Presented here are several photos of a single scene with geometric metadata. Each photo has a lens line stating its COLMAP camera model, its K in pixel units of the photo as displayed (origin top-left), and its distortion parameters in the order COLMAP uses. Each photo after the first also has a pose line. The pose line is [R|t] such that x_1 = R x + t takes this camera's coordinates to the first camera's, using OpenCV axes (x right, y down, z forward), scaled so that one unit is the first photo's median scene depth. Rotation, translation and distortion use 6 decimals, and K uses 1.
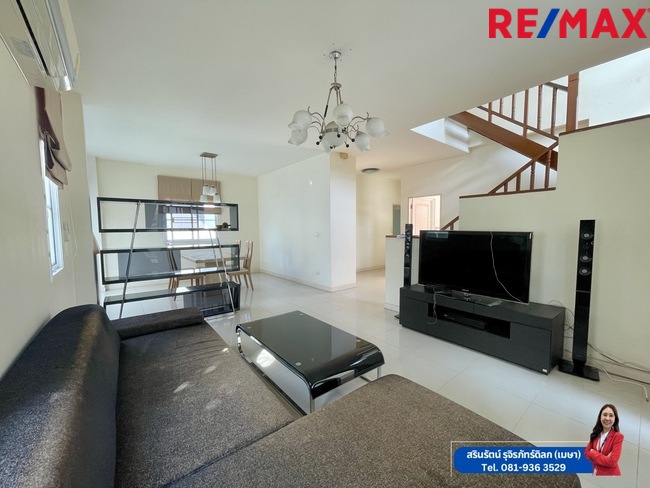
lens RADIAL K [[264.2, 0, 324.1], [0, 264.2, 245.4], [0, 0, 1]] dist [-0.000799, 0.002083]
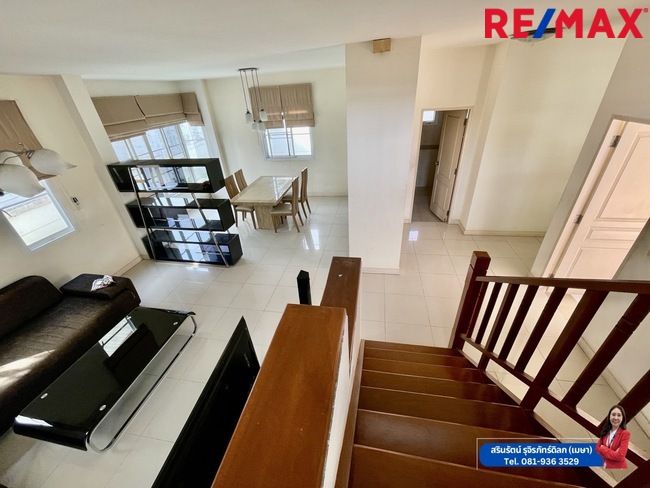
lens RADIAL K [[264.2, 0, 322.3], [0, 264.2, 243.2], [0, 0, 1]] dist [-0.000799, 0.002083]
pose [[0.648895, 0.355287, -0.672835, 0.600492], [0.011660, 0.879540, 0.475682, -0.334920], [0.760789, -0.316513, 0.566586, 0.710244]]
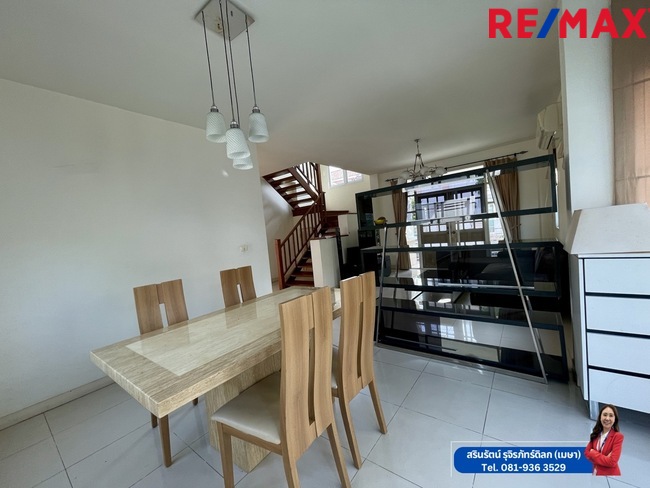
lens RADIAL K [[264.2, 0, 319.7], [0, 264.2, 244.2], [0, 0, 1]] dist [-0.000799, 0.002083]
pose [[-0.215499, -0.017600, 0.976345, -1.048481], [0.161460, 0.985433, 0.053401, -0.076615], [-0.963063, 0.169149, -0.209518, 1.317096]]
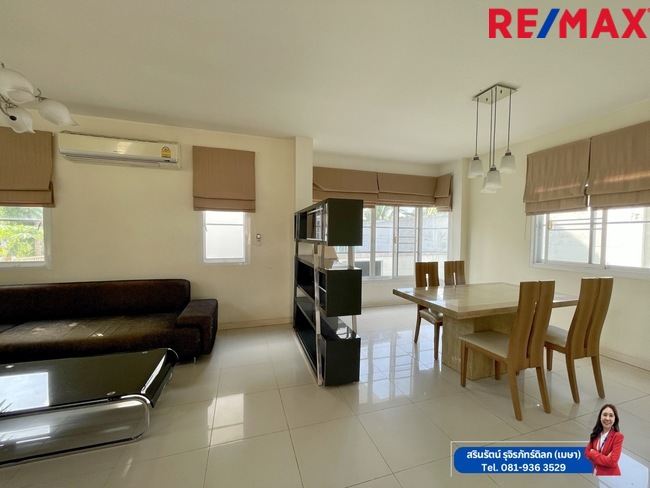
lens RADIAL K [[264.2, 0, 323.9], [0, 264.2, 246.0], [0, 0, 1]] dist [-0.000799, 0.002083]
pose [[-0.360155, 0.041773, -0.931957, 0.200260], [-0.066843, 0.995274, 0.070443, -0.093042], [0.930495, 0.087665, -0.355660, 1.191008]]
